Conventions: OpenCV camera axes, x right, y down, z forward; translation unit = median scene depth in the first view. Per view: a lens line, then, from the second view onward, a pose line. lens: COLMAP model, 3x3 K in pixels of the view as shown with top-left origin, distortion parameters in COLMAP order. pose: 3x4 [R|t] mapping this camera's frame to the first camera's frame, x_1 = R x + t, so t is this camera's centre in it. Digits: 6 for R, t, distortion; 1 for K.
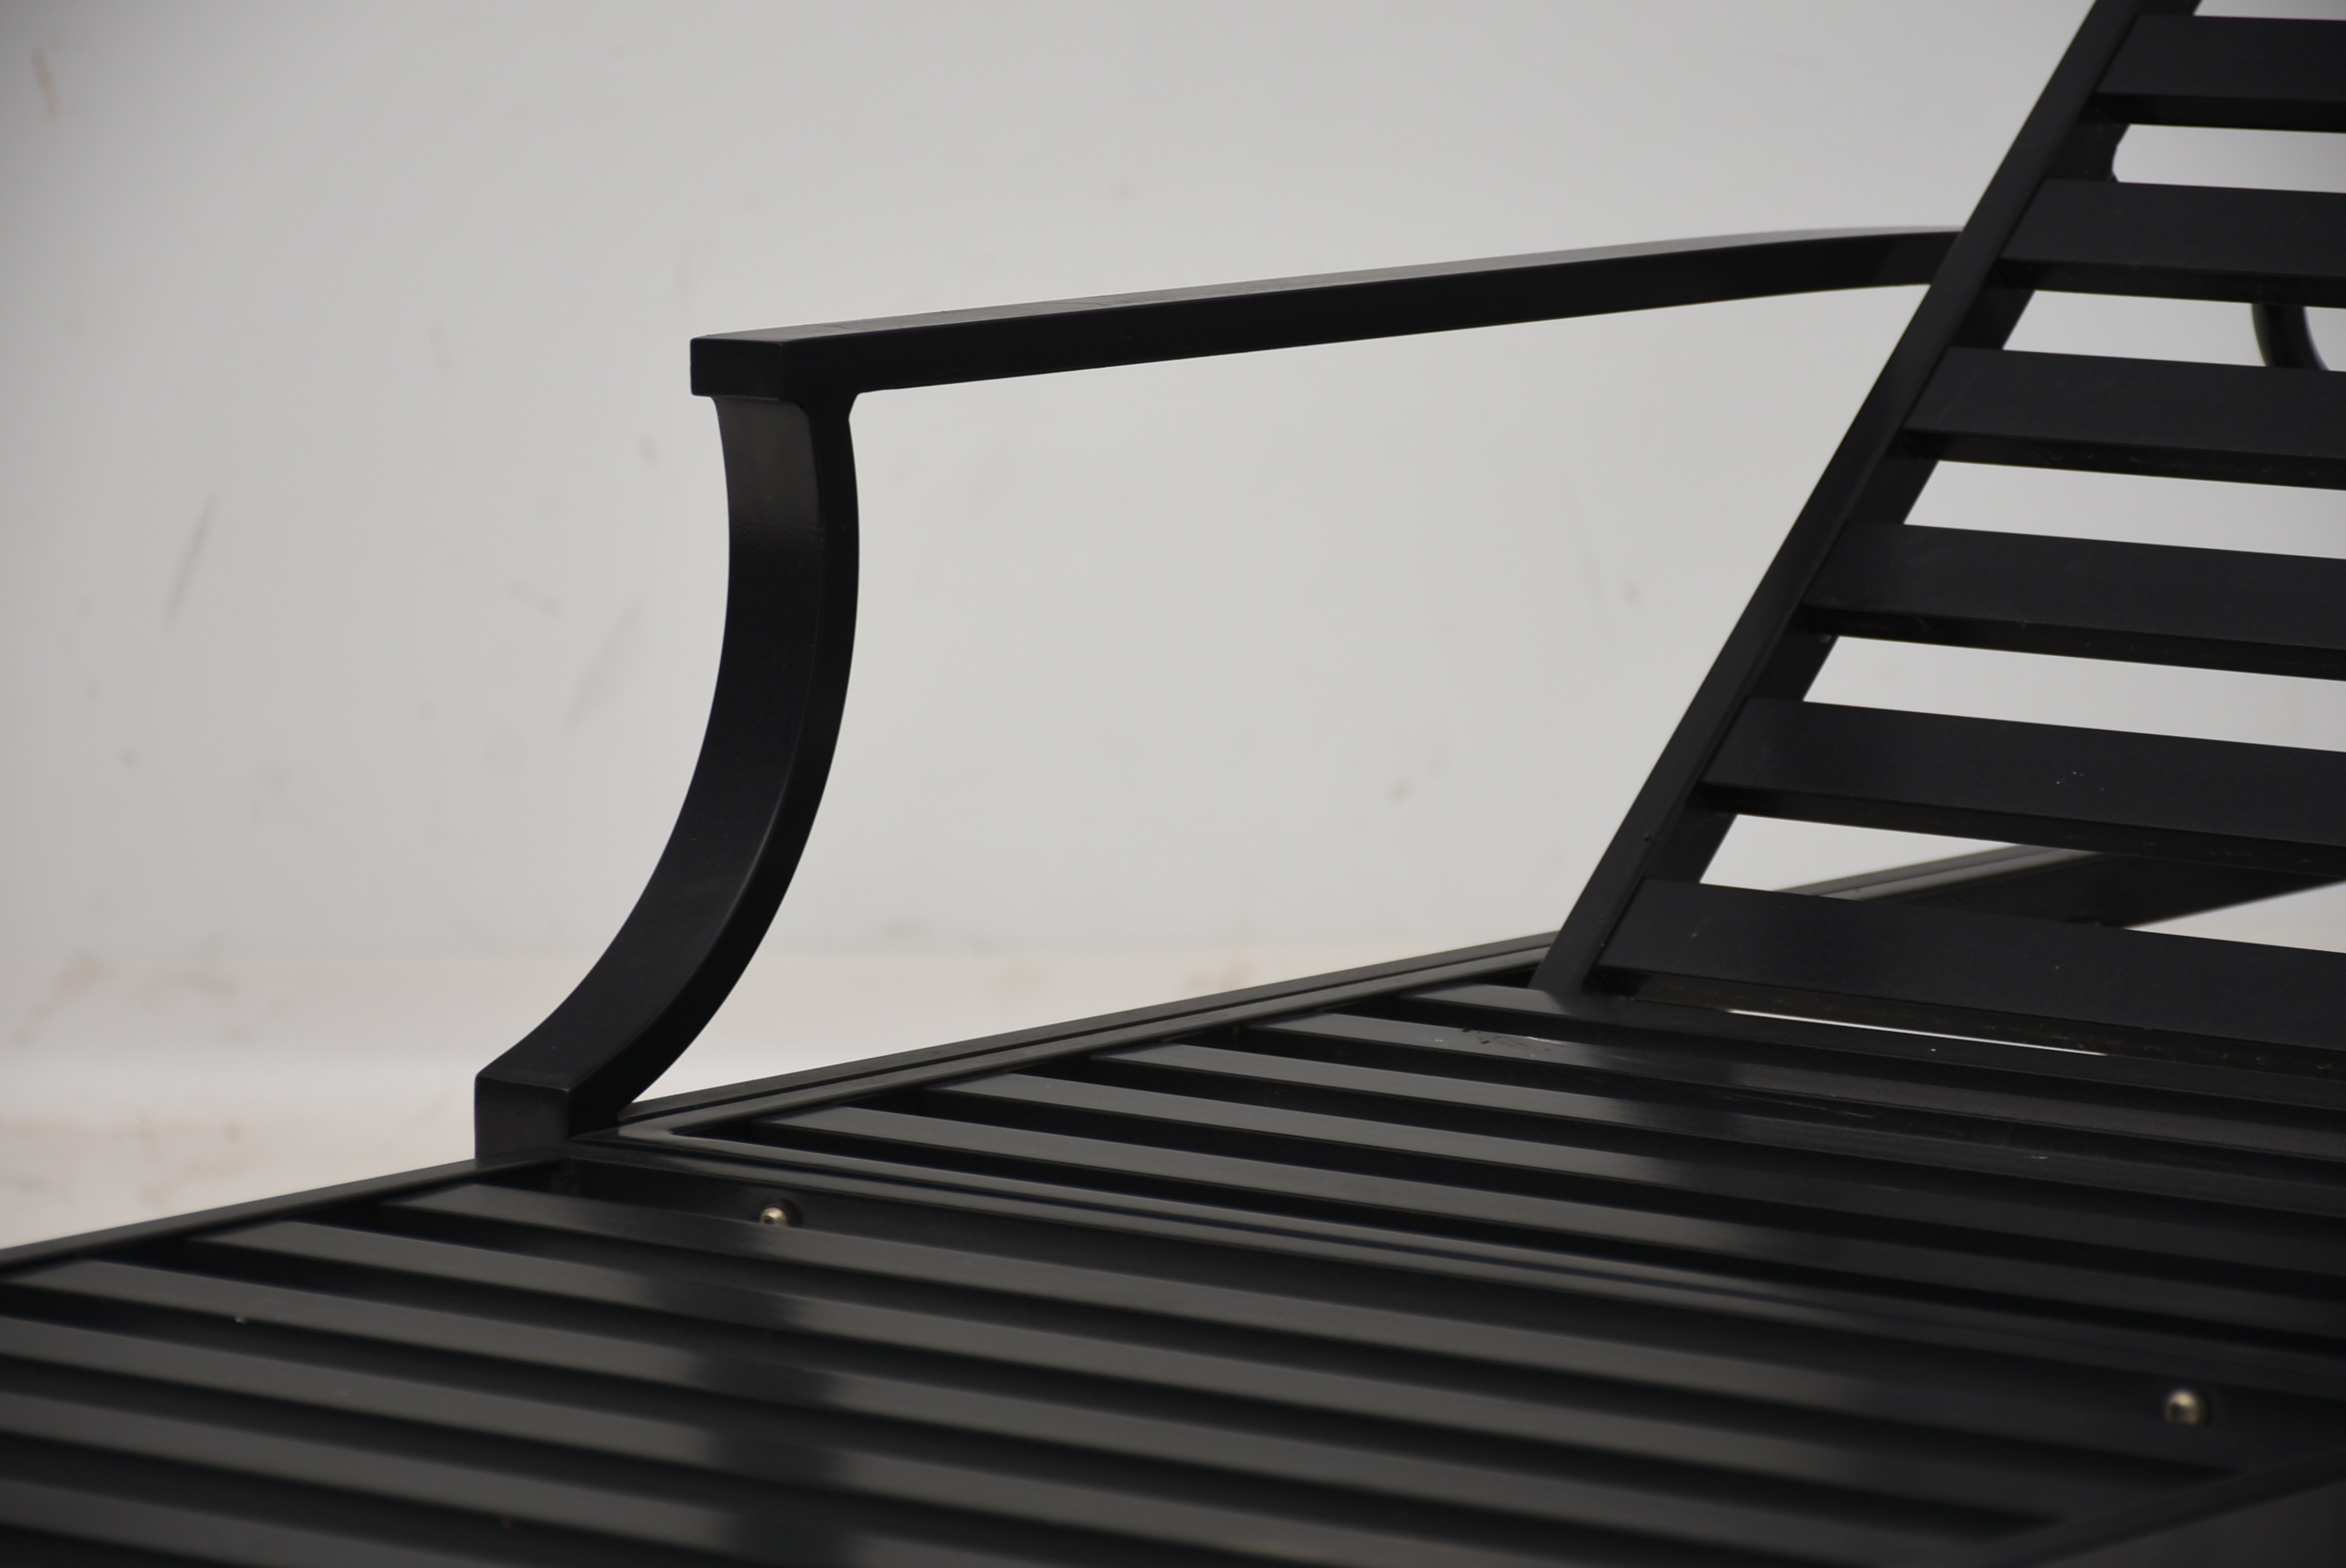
lens RADIAL K [[9543.5, 0, 1175.2], [0, 9543.5, 792.1], [0, 0, 1]] dist [0.098844, 0.000000]
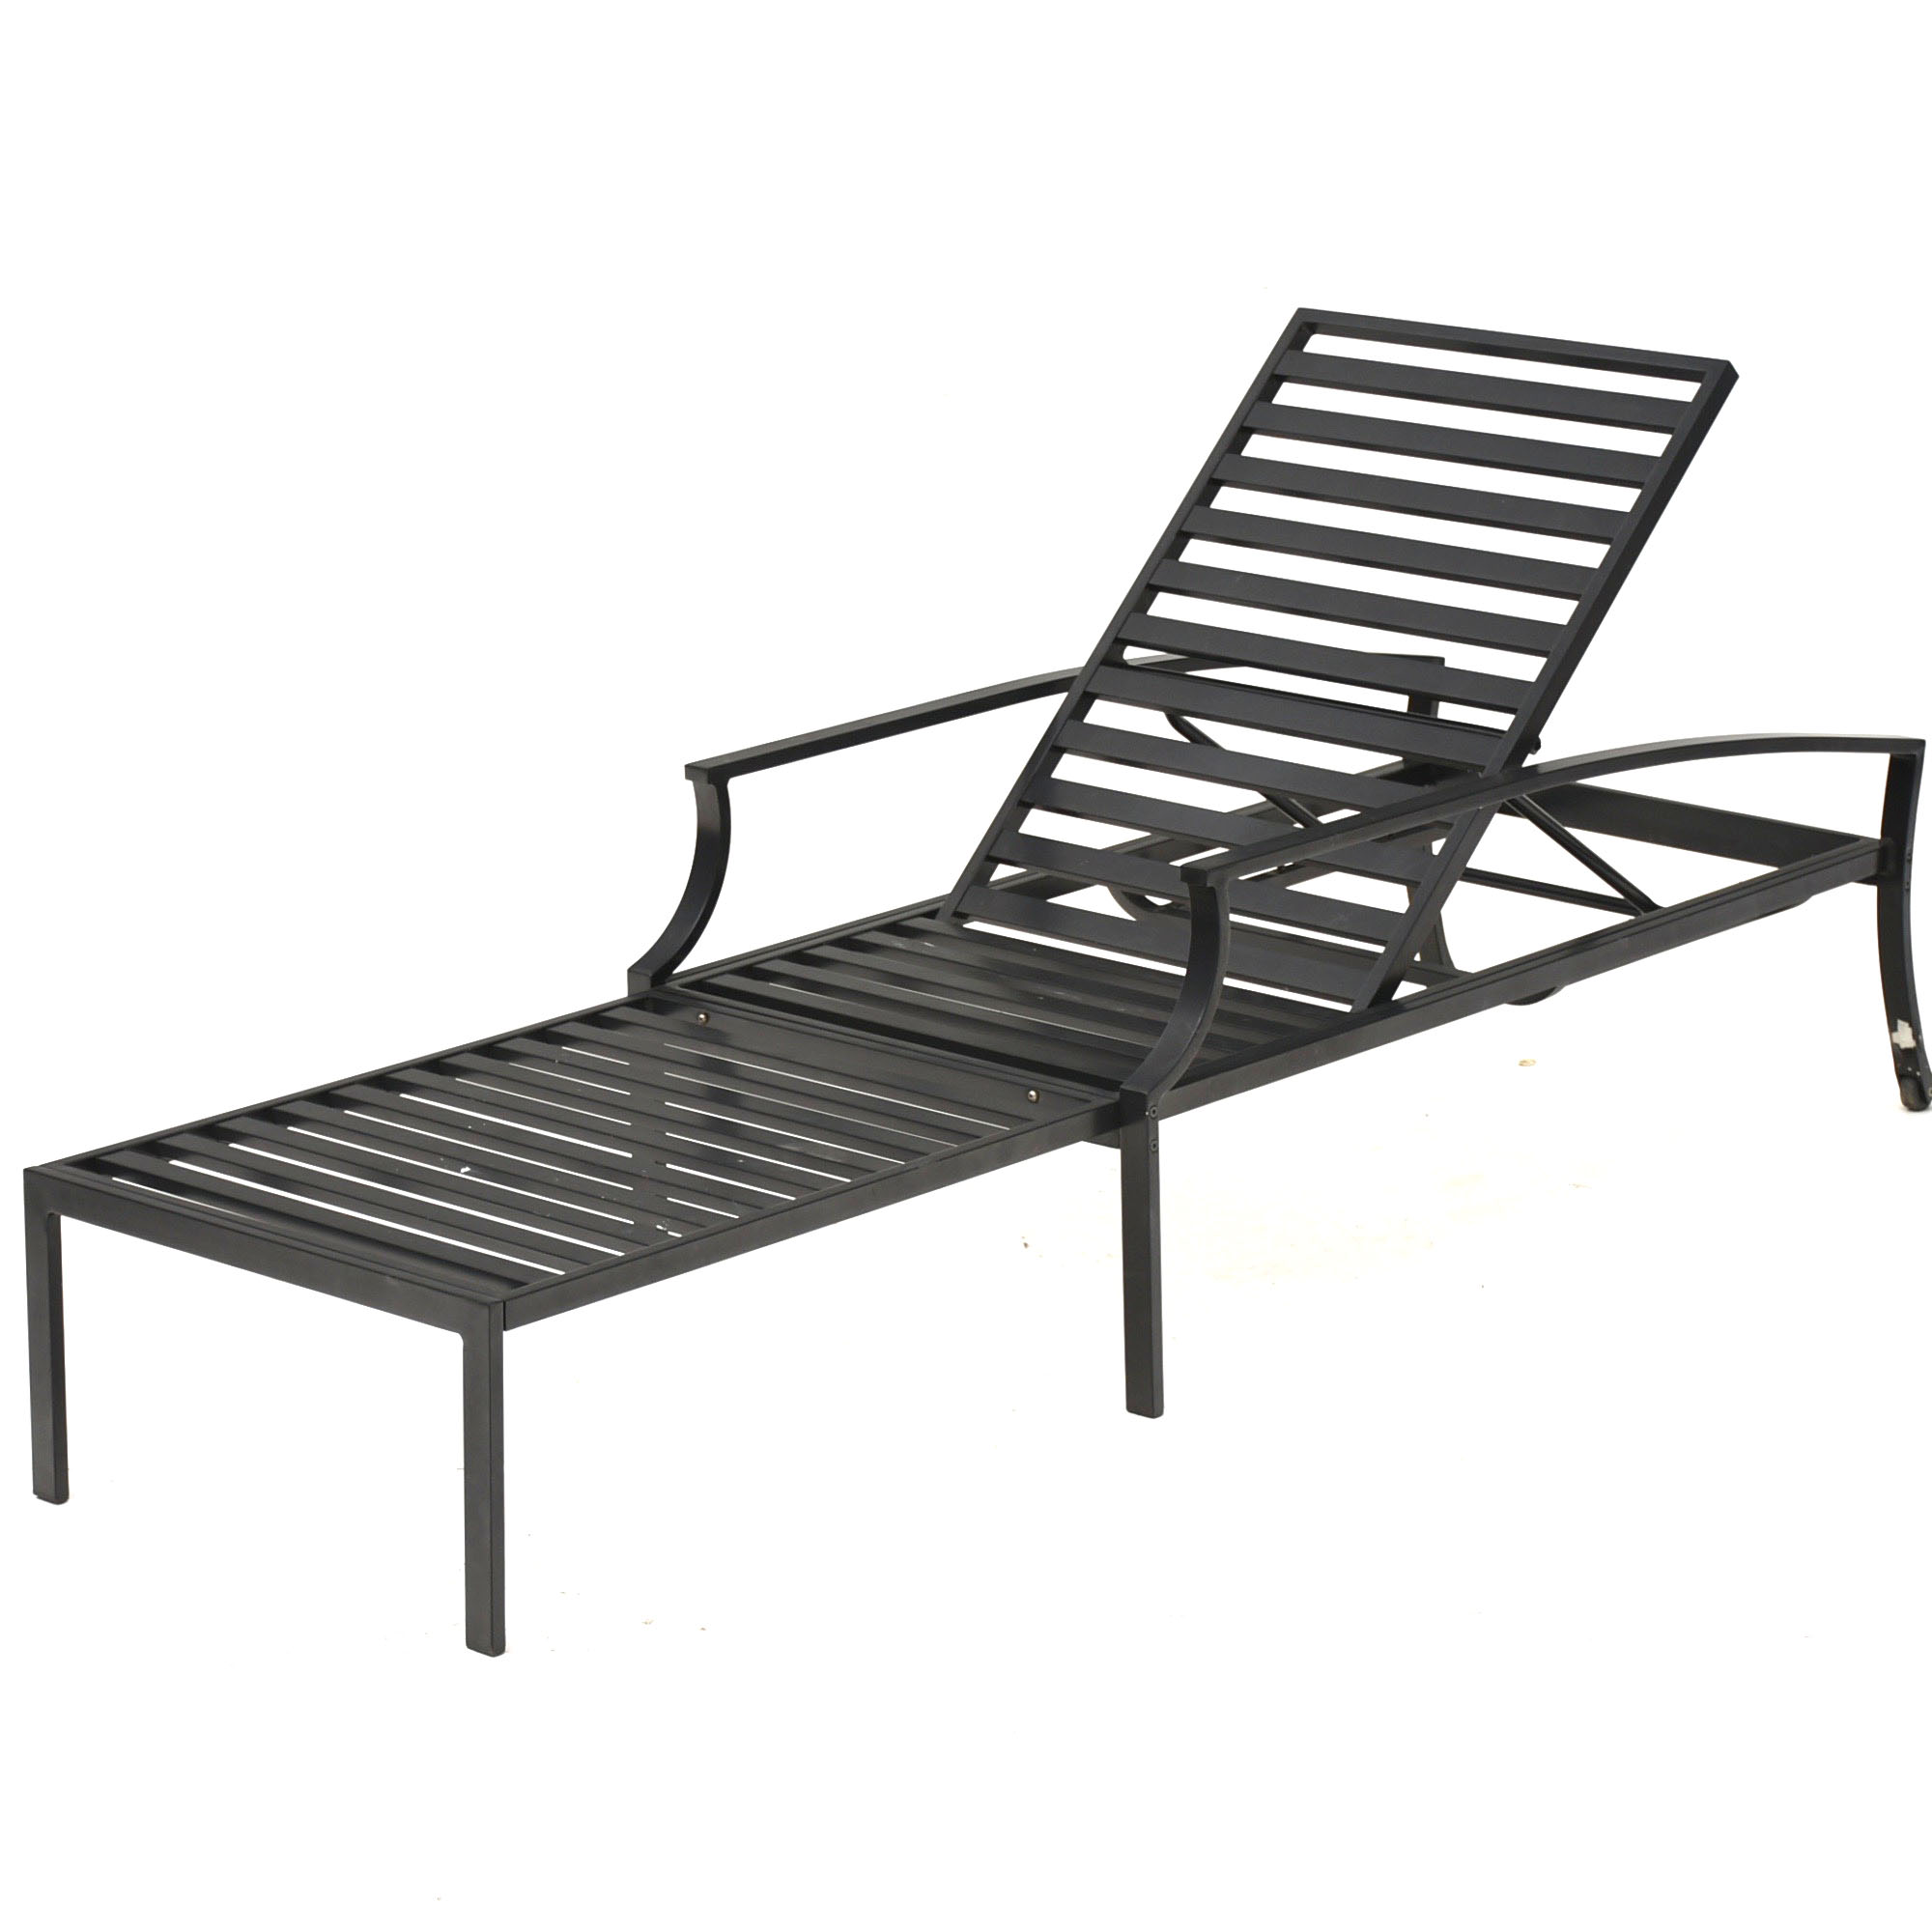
lens RADIAL K [[6095.5, 0, 957.6], [0, 6095.5, 966.5], [0, 0, 1]] dist [-0.074072, 0.000000]
pose [[0.997985, 0.000623, -0.063454, 0.198813], [0.008586, 0.989431, 0.144751, -0.303512], [0.062873, -0.145004, 0.987431, -1.283913]]
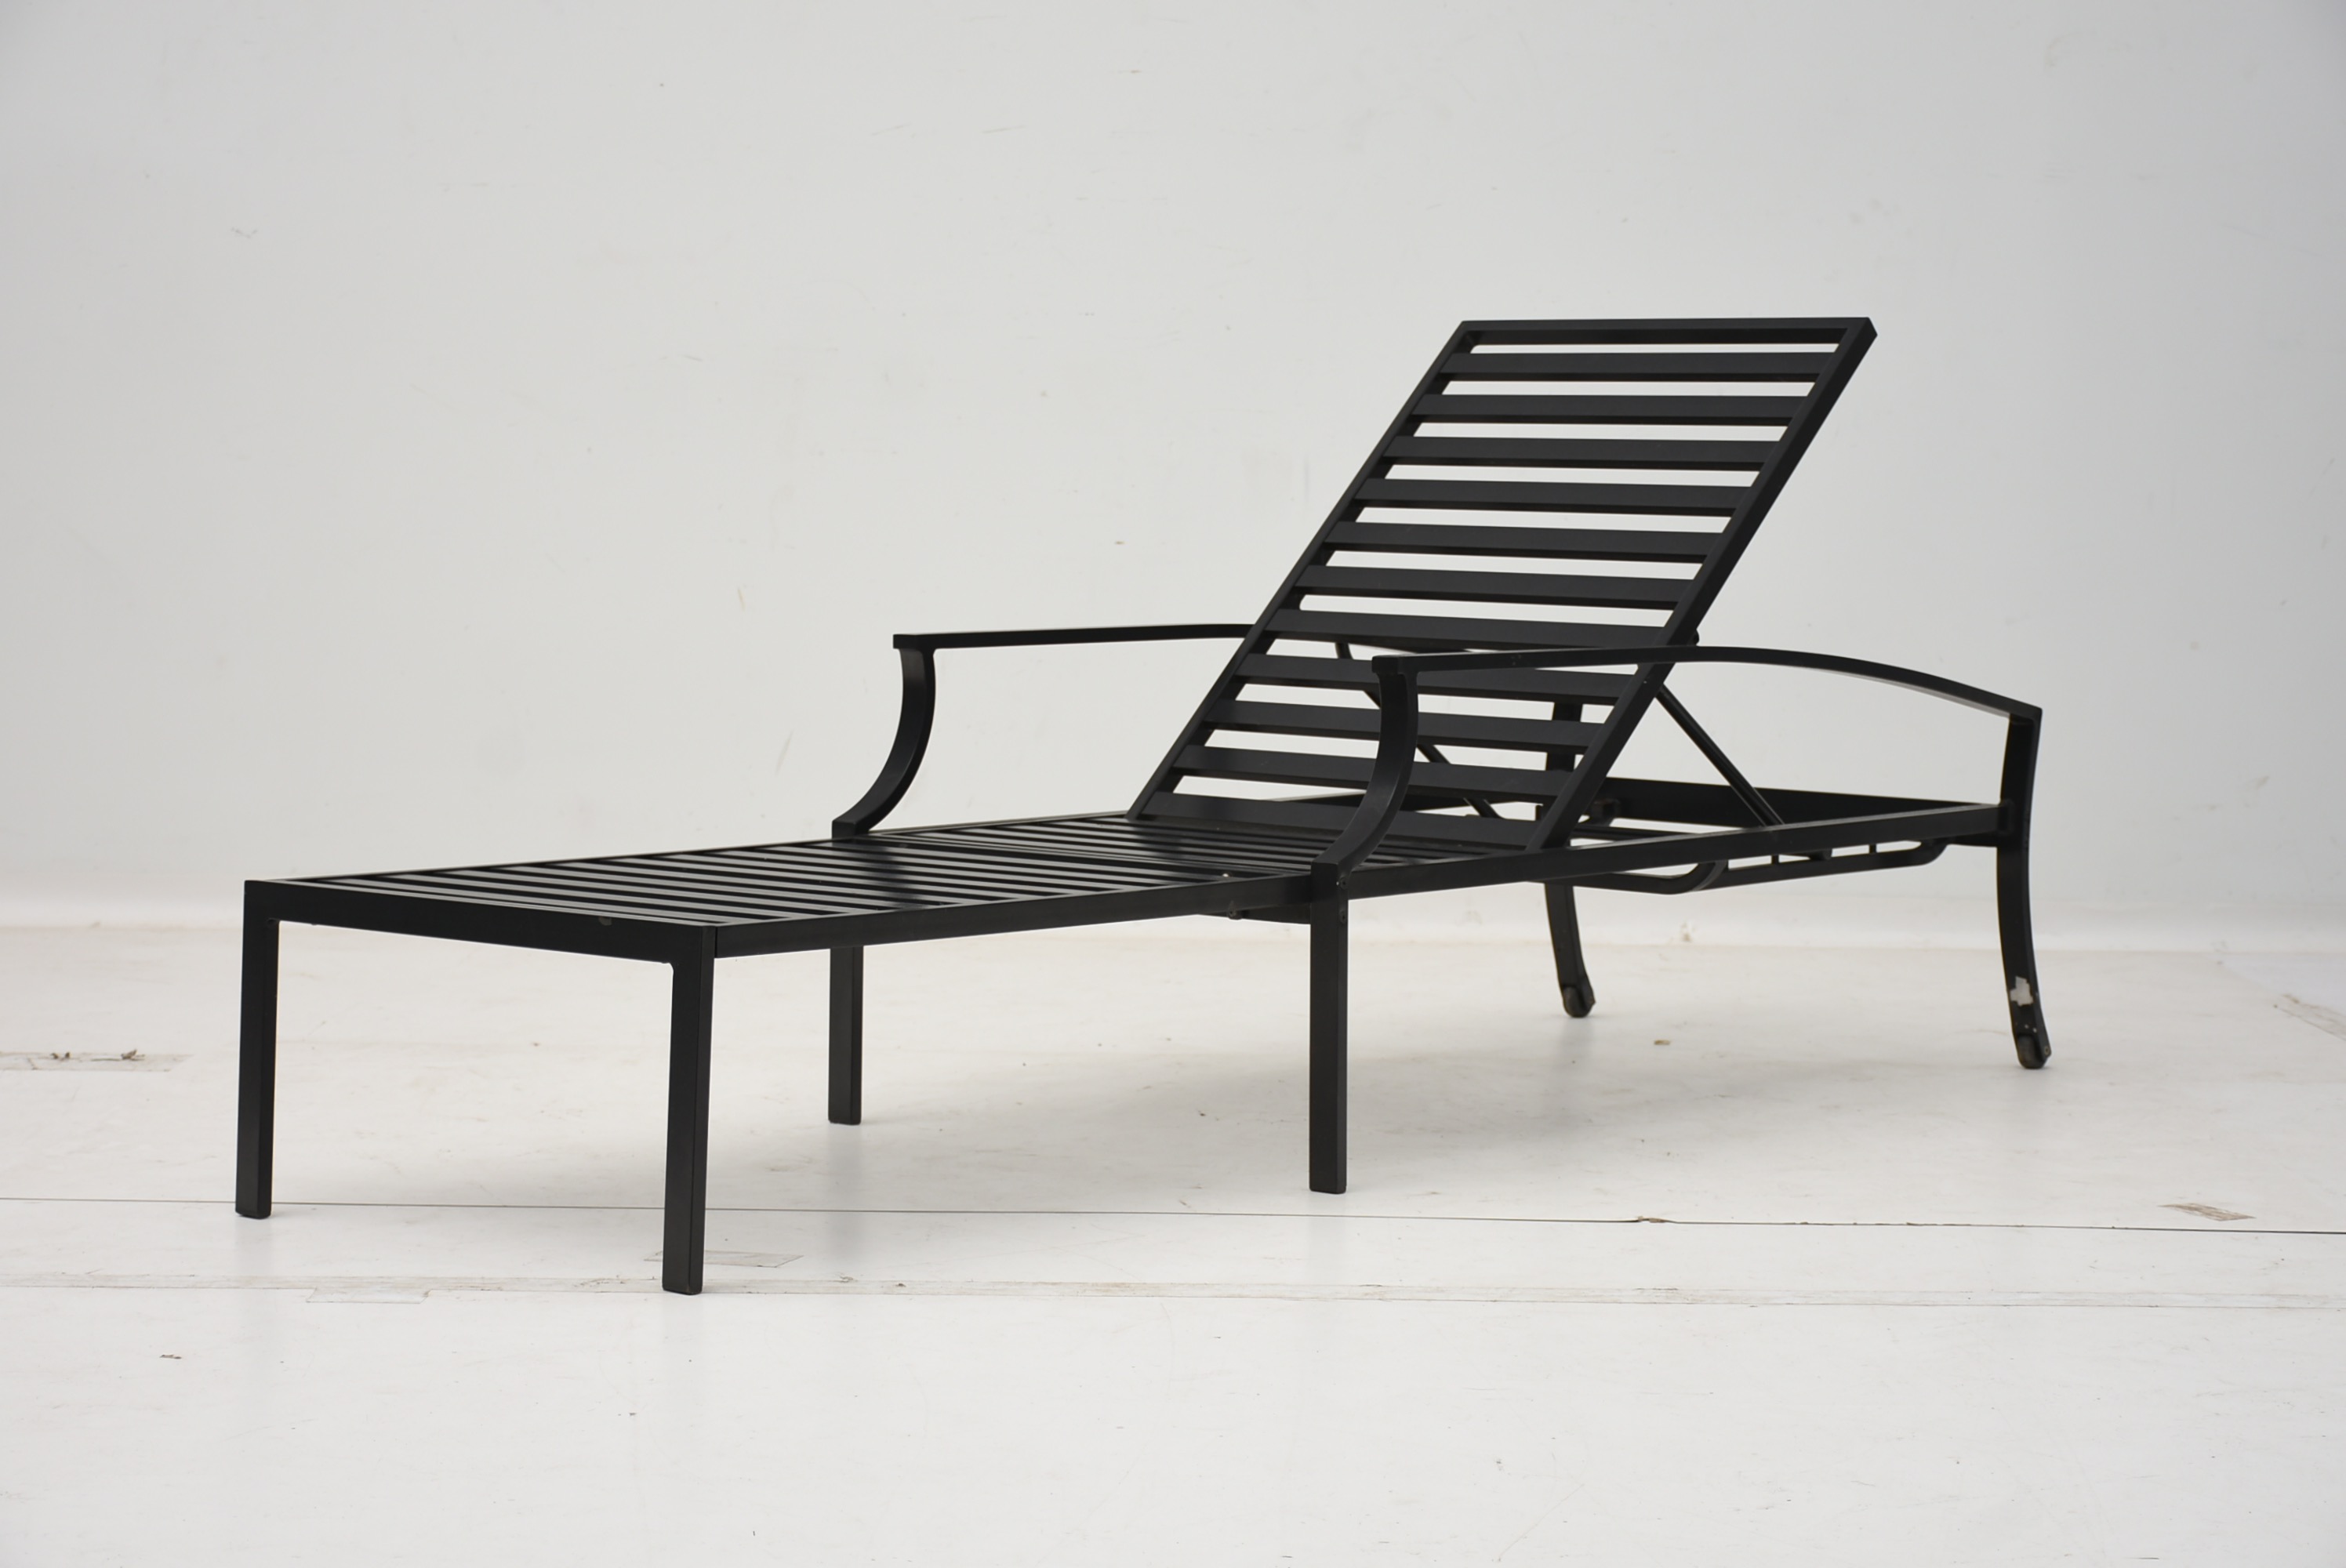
lens RADIAL K [[4905.0, 0, 1190.2], [0, 4905.0, 778.3], [0, 0, 1]] dist [-0.066189, 0.000000]
pose [[0.999322, 0.015005, -0.033615, 0.135303], [-0.016982, 0.998095, -0.059312, 0.124889], [0.032661, 0.059843, 0.997673, -0.958401]]
